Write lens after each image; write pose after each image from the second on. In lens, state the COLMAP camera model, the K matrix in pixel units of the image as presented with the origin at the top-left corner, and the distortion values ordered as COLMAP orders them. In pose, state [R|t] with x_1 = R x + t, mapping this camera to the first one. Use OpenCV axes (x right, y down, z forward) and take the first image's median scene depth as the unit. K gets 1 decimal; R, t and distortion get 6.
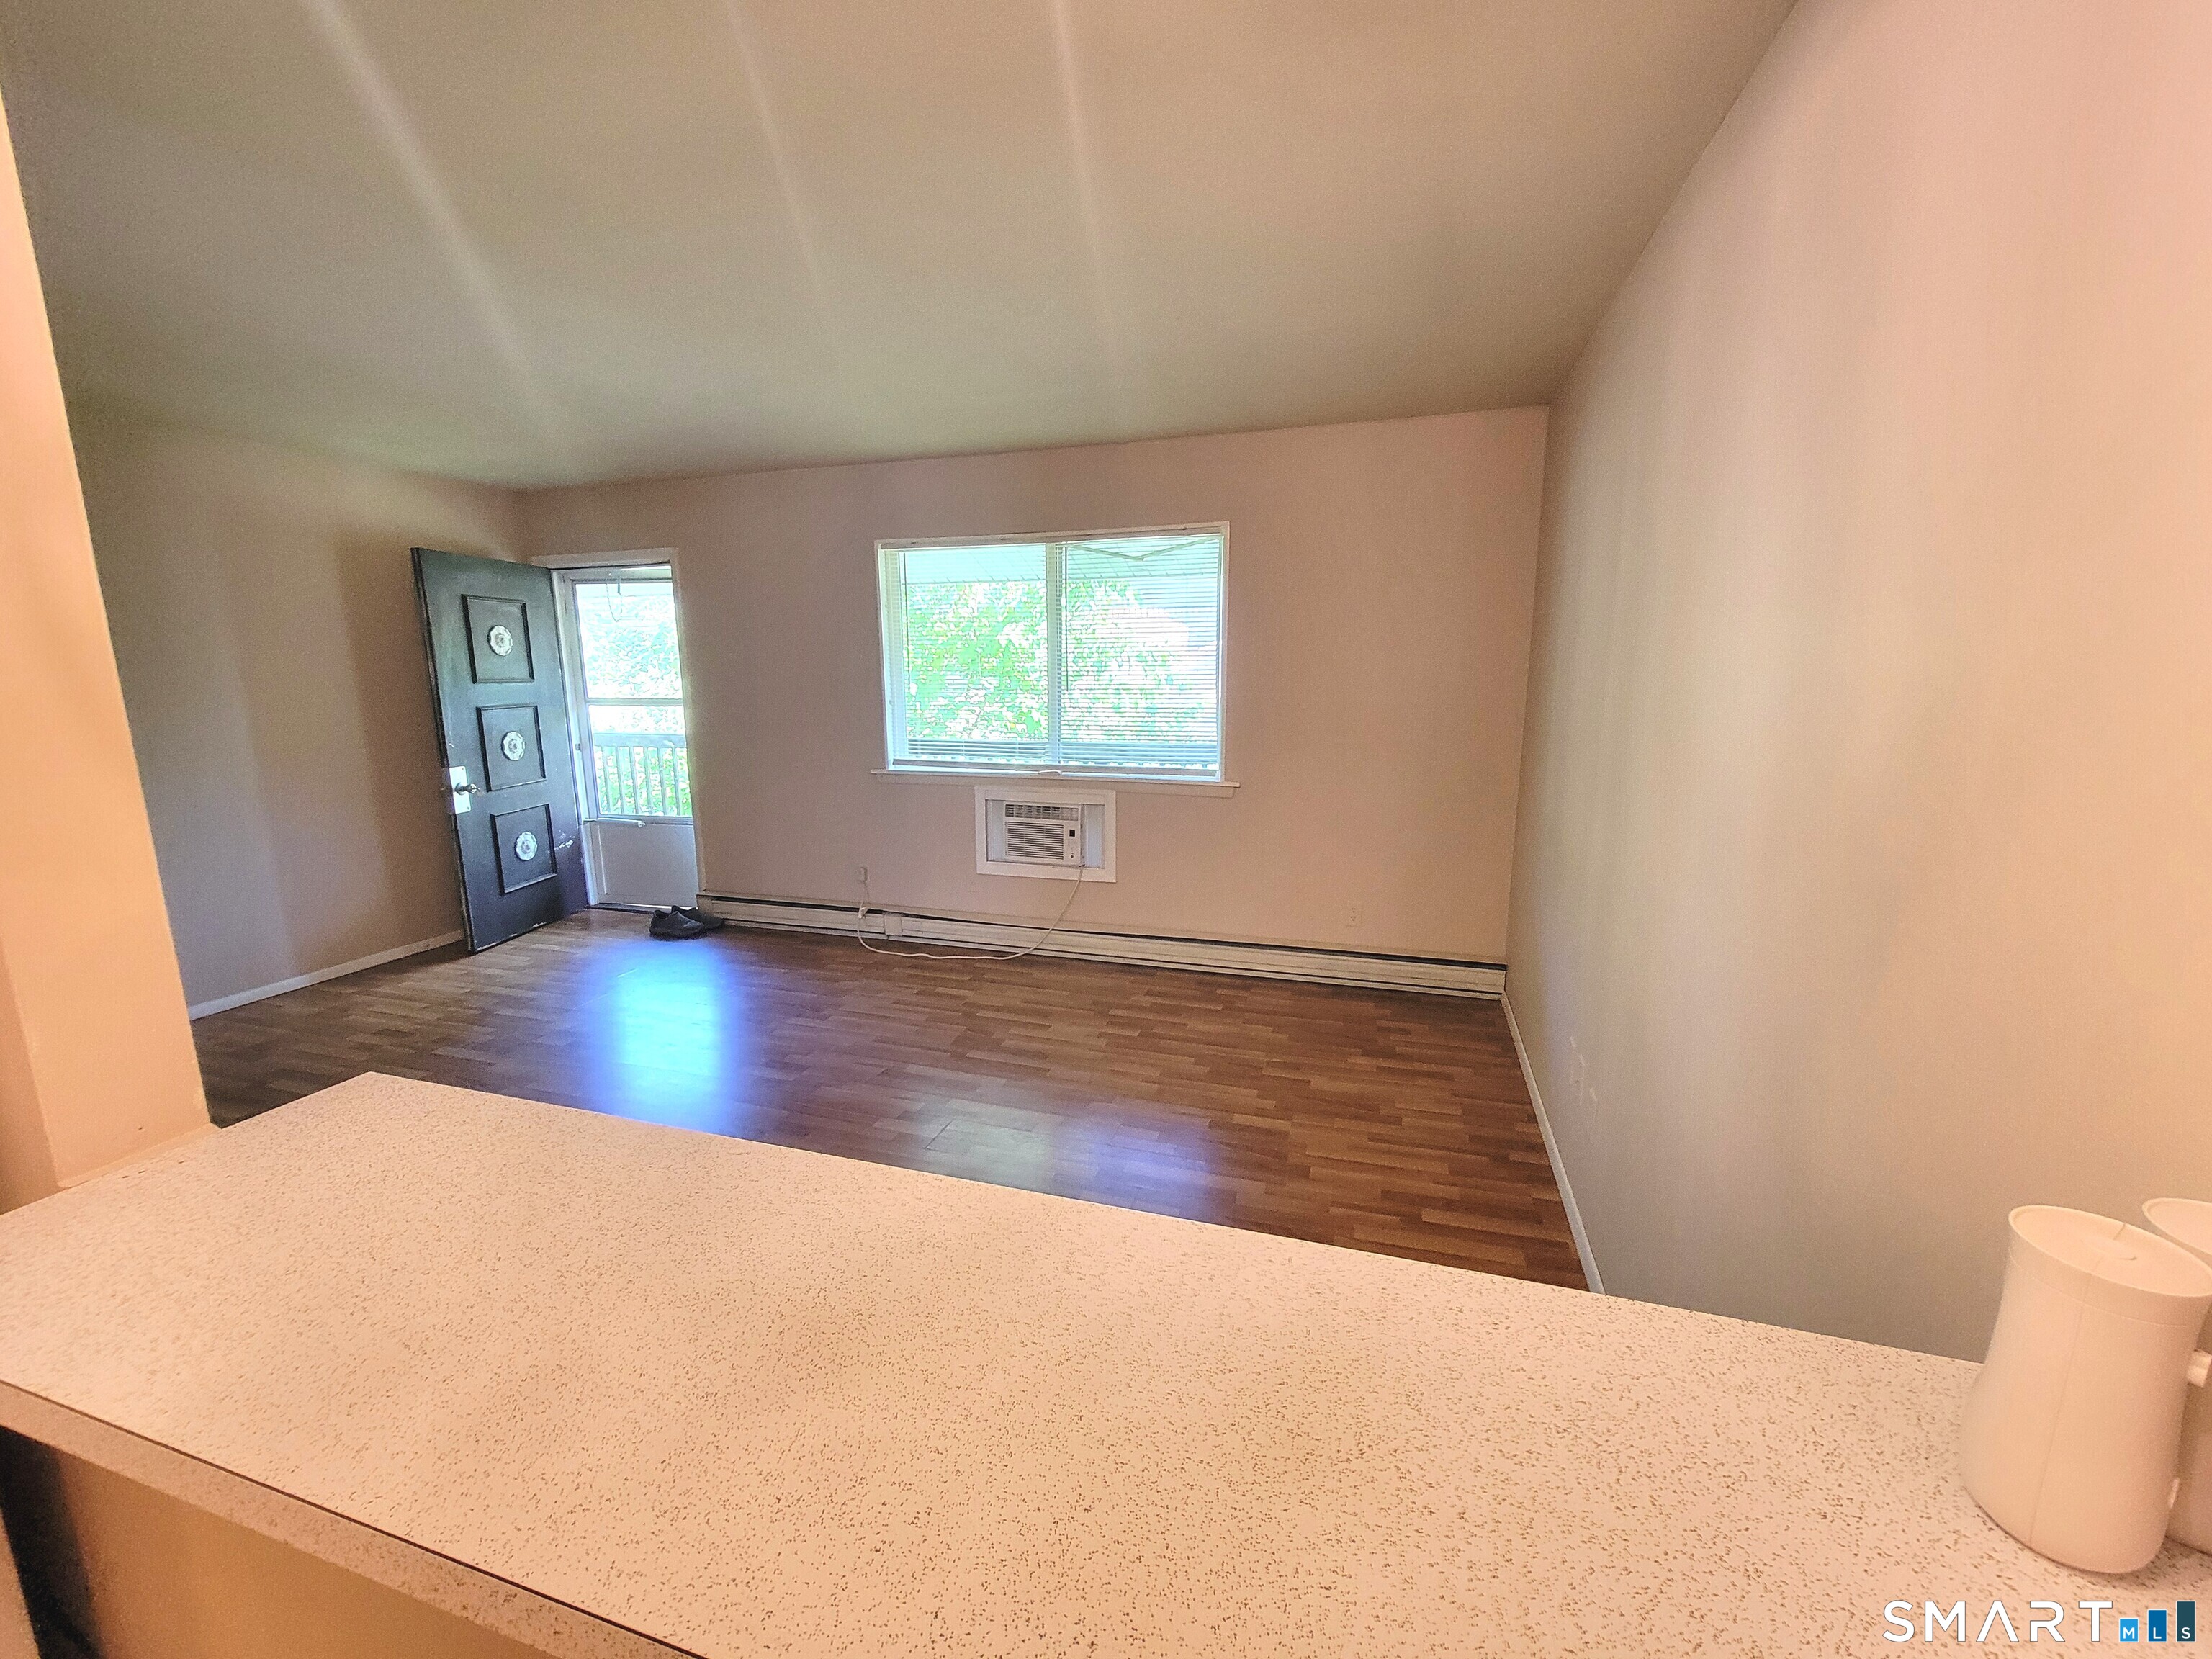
lens RADIAL K [[899.7, 0, 1101.6], [0, 899.7, 837.1], [0, 0, 1]] dist [-0.000637, 0.000437]
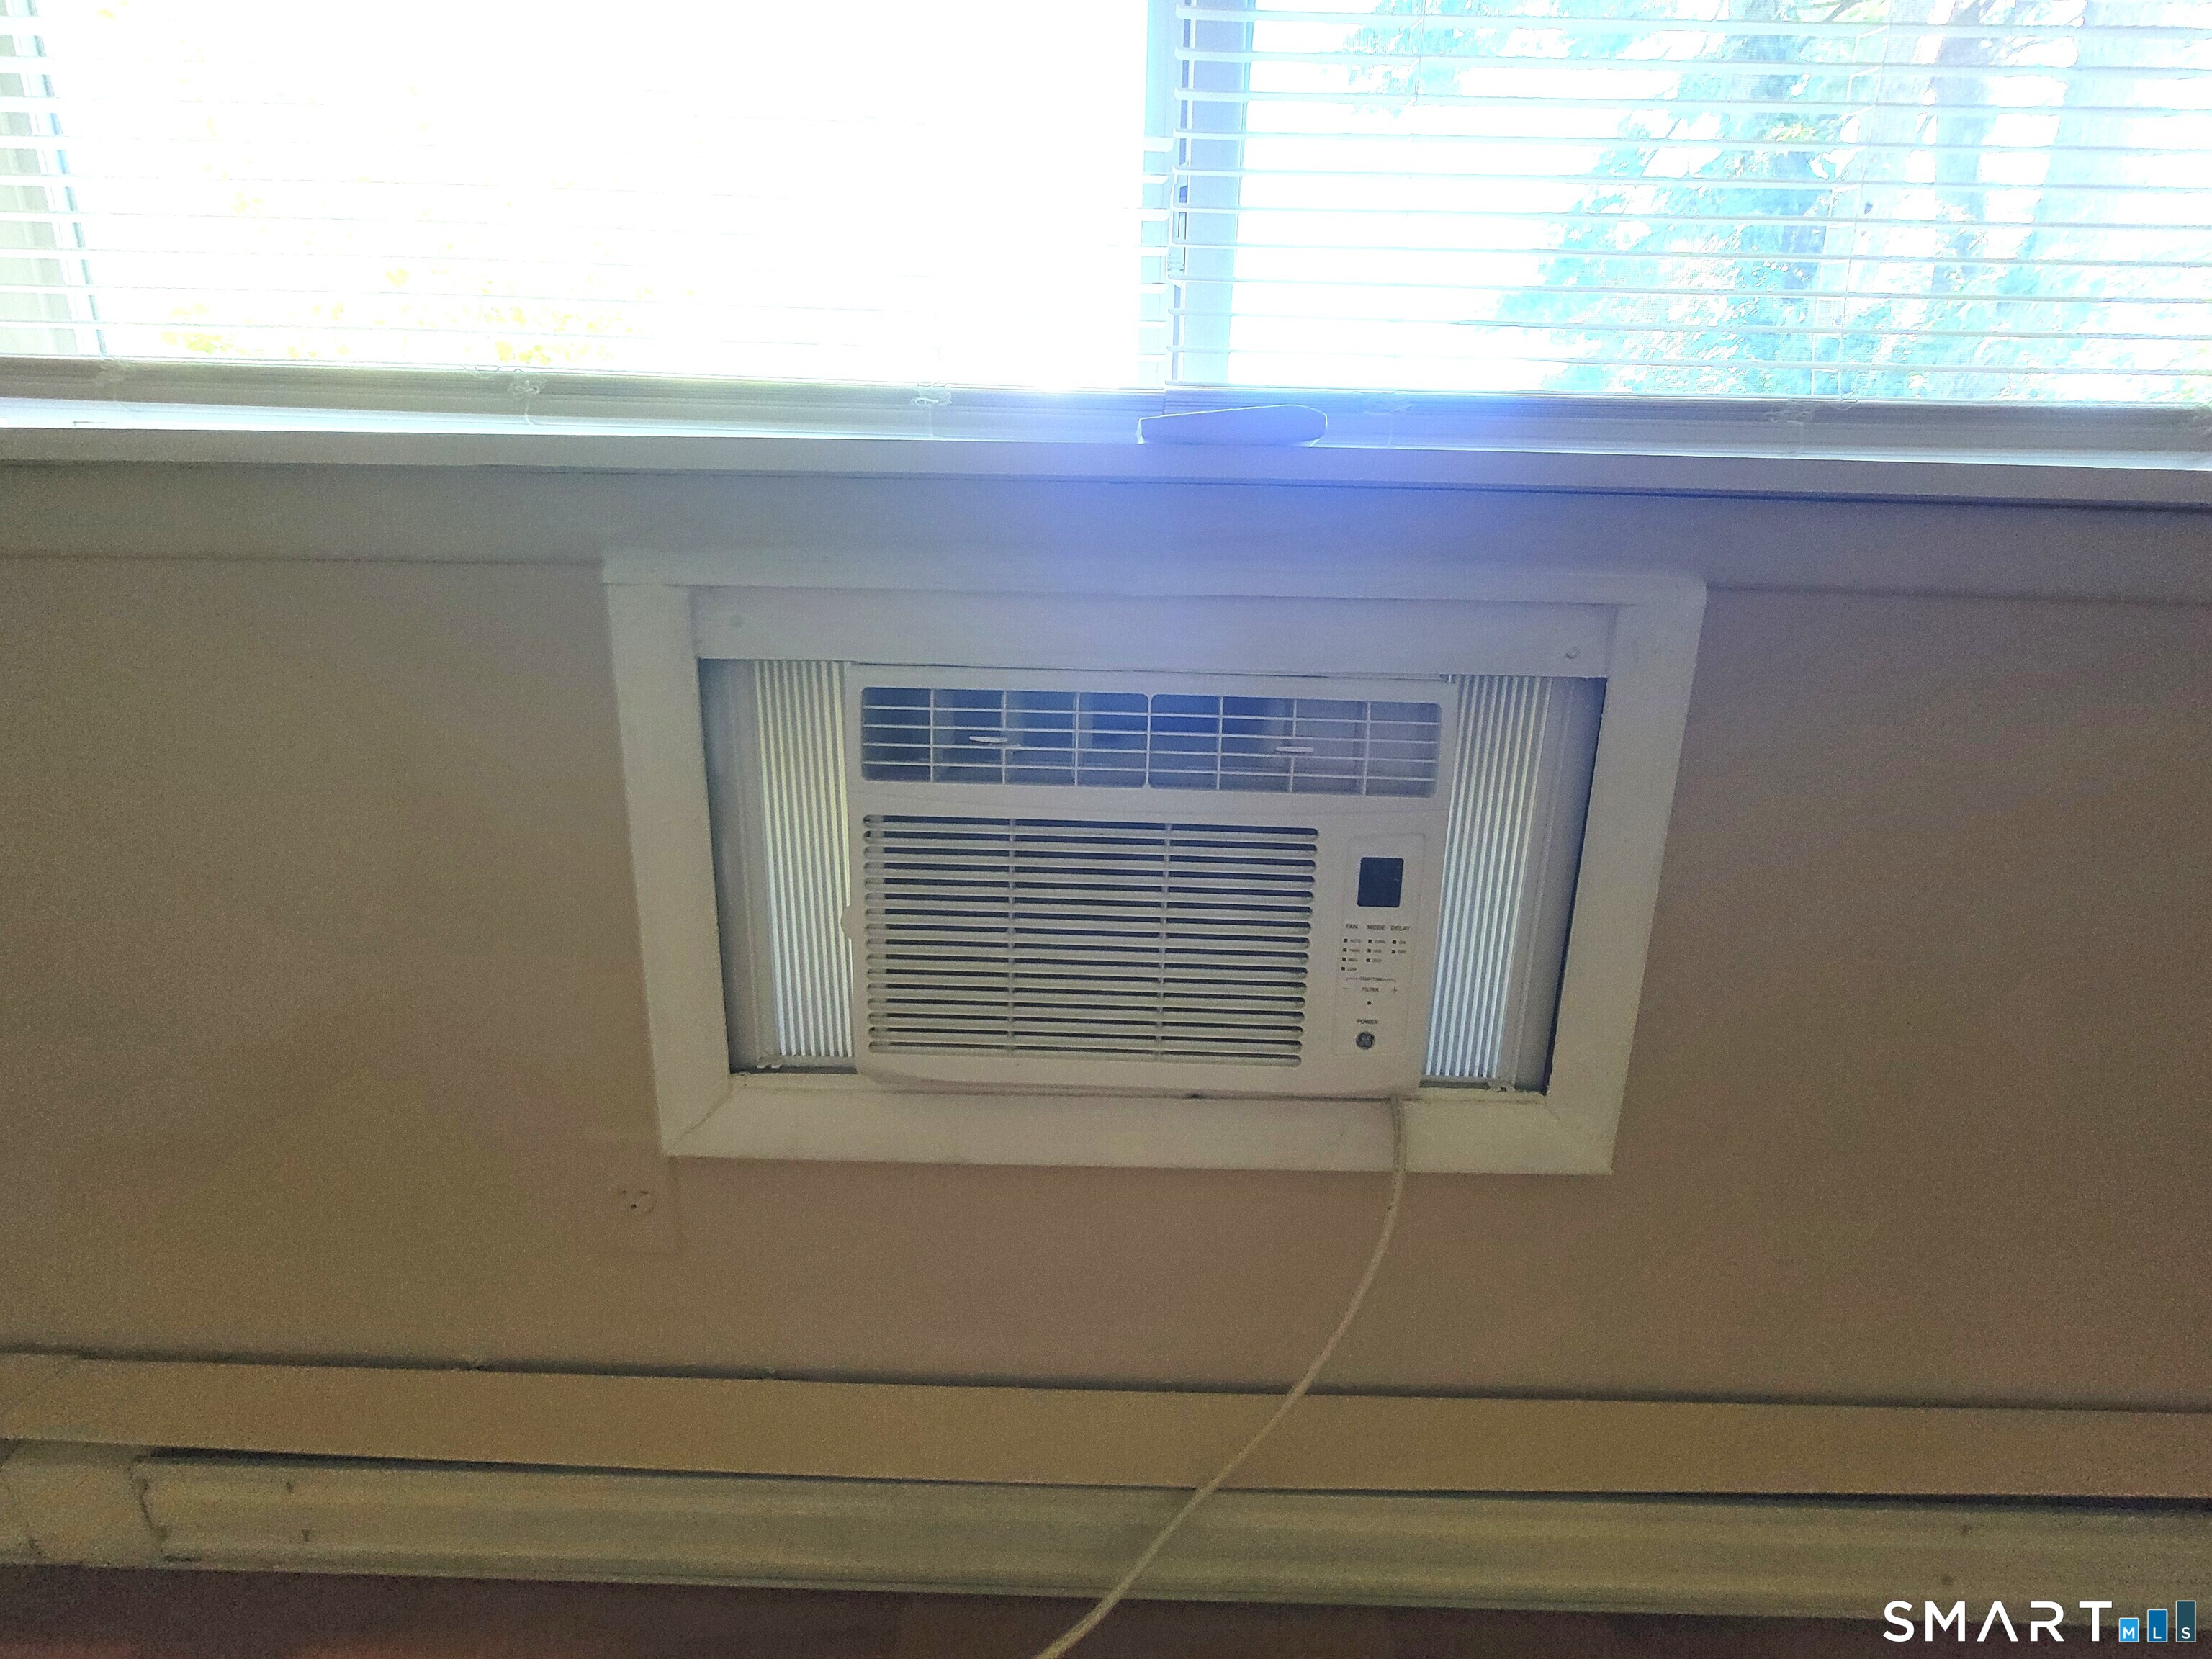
lens RADIAL K [[899.7, 0, 1101.6], [0, 899.7, 837.1], [0, 0, 1]] dist [-0.000637, 0.000437]
pose [[0.957711, -0.050403, 0.283281, -0.118400], [0.032595, 0.997205, 0.067232, -0.023302], [-0.285878, -0.055155, 0.956677, 0.909119]]
